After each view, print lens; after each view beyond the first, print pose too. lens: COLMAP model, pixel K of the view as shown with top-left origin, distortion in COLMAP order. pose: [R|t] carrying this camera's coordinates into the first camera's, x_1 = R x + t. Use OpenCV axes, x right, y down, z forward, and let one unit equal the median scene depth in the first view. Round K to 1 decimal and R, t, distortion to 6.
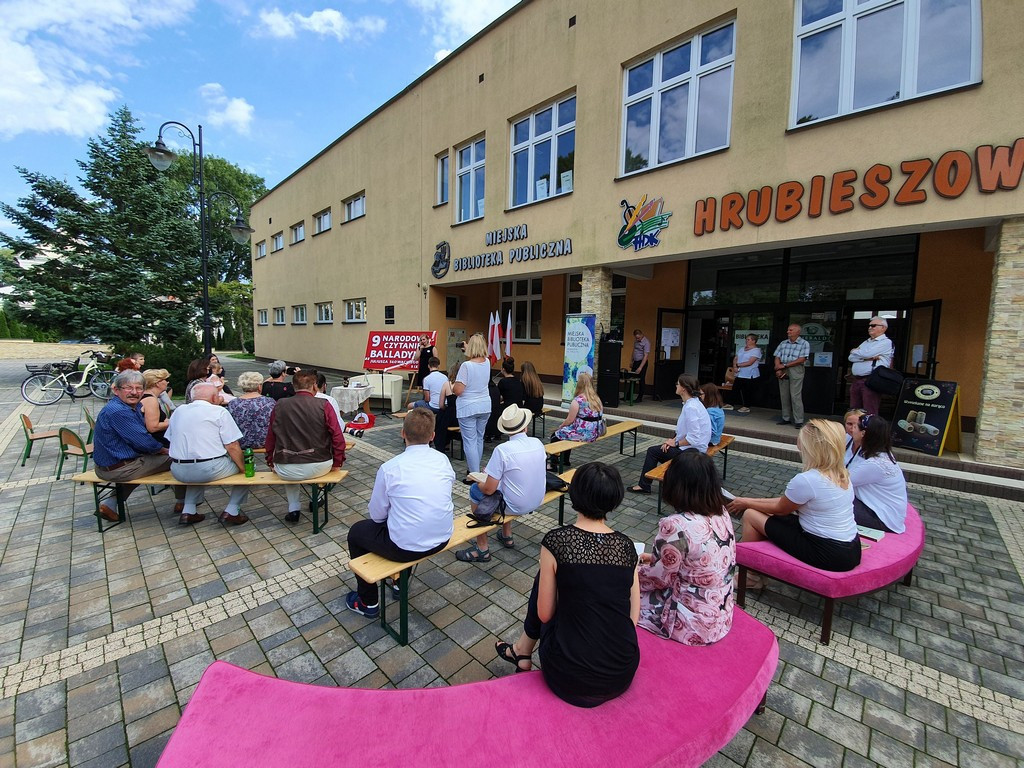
lens RADIAL K [[407.0, 0, 520.5], [0, 407.0, 379.6], [0, 0, 1]] dist [0.003867, -0.012574]
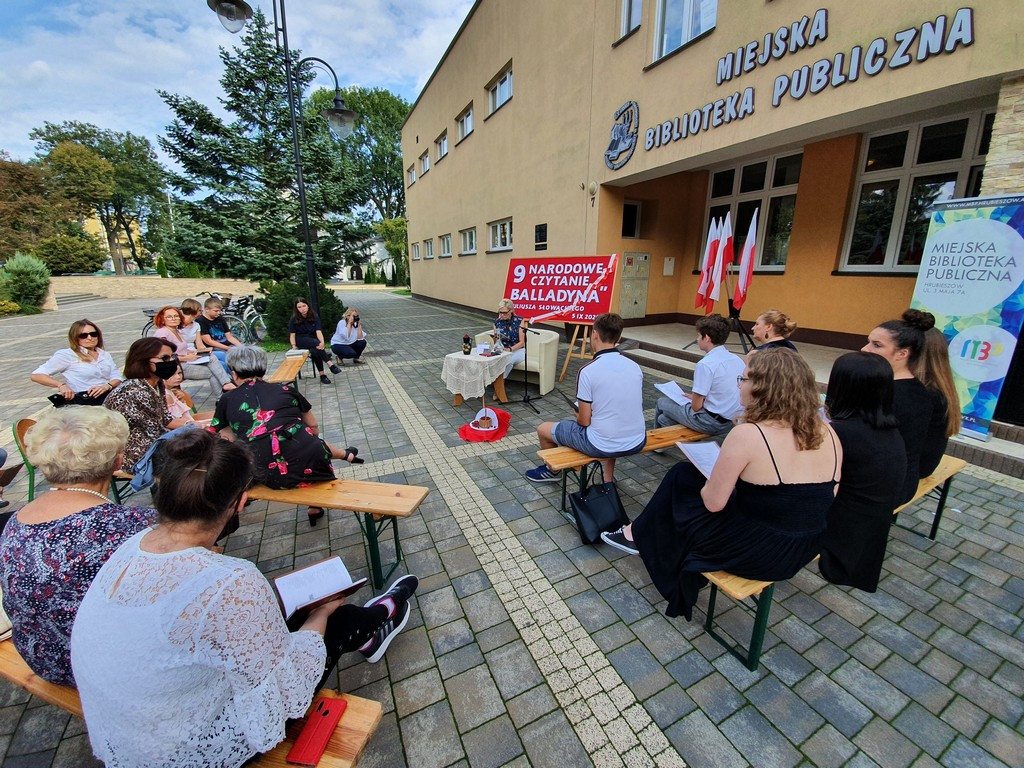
lens RADIAL K [[407.0, 0, 517.2], [0, 407.0, 379.9], [0, 0, 1]] dist [0.003867, -0.012574]
pose [[0.932959, 0.070841, -0.352944, -0.121636], [-0.013084, 0.986471, 0.163414, -0.035477], [0.359745, -0.147841, 0.921264, 0.390046]]
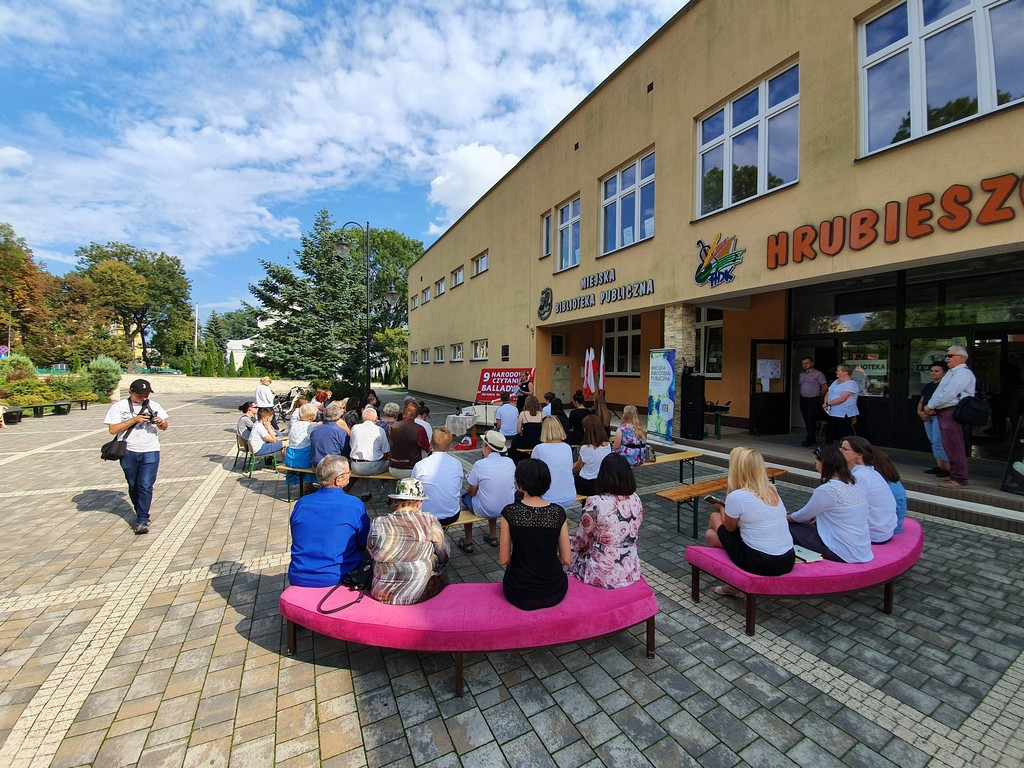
lens RADIAL K [[407.0, 0, 519.6], [0, 407.0, 383.3], [0, 0, 1]] dist [0.003867, -0.012574]
pose [[0.947496, -0.009006, -0.319640, 0.117434], [-0.012954, 0.997702, -0.066510, 0.000969], [0.319505, 0.067159, 0.945202, -0.091779]]
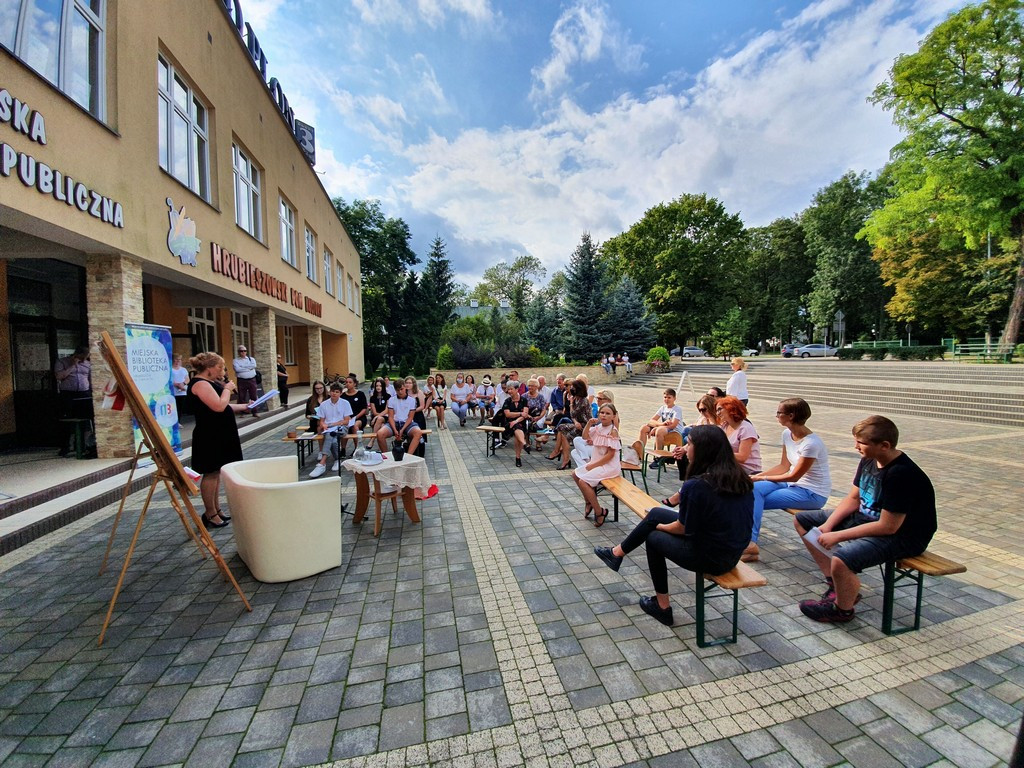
lens RADIAL K [[407.0, 0, 516.0], [0, 407.0, 377.7], [0, 0, 1]] dist [0.003867, -0.012574]
pose [[-0.837351, -0.035441, 0.545516, -0.677810], [0.050358, 0.988652, 0.141529, -0.120969], [-0.544342, 0.145981, -0.826064, 1.094263]]
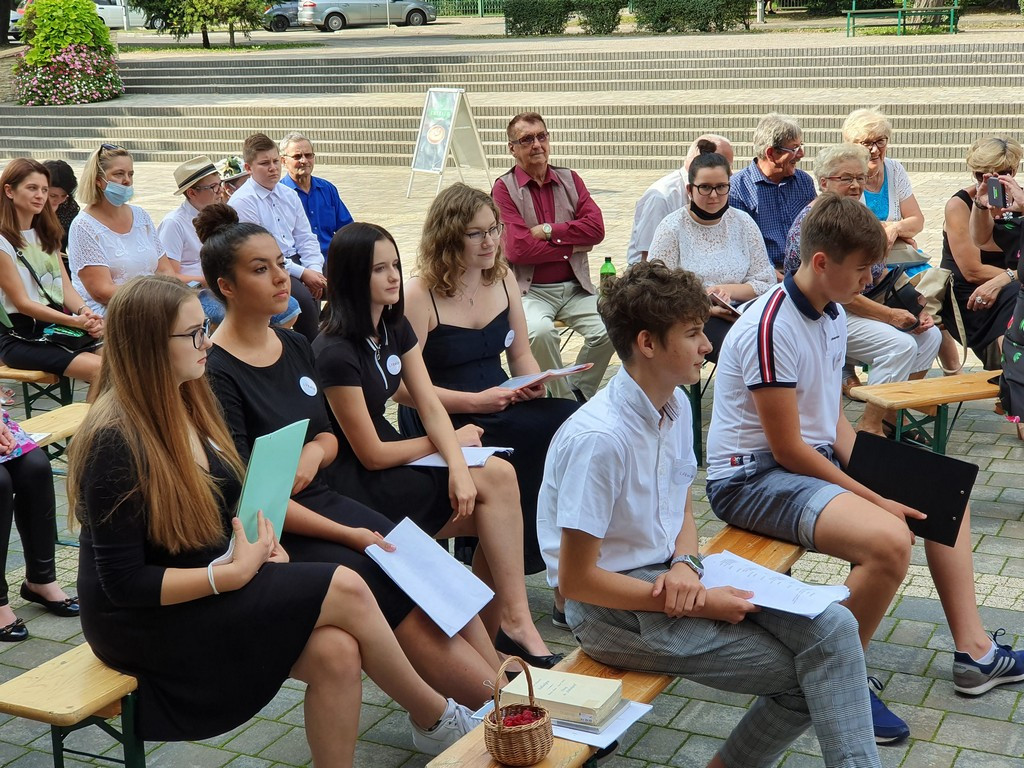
lens RADIAL K [[1524.7, 0, 516.1], [0, 1524.7, 381.5], [0, 0, 1]] dist [0.067578, 0.000000]
pose [[-0.955662, 0.076318, -0.284403, 0.013302], [-0.020312, 0.946446, 0.322224, -0.119718], [0.293764, 0.313714, -0.902932, 1.023880]]
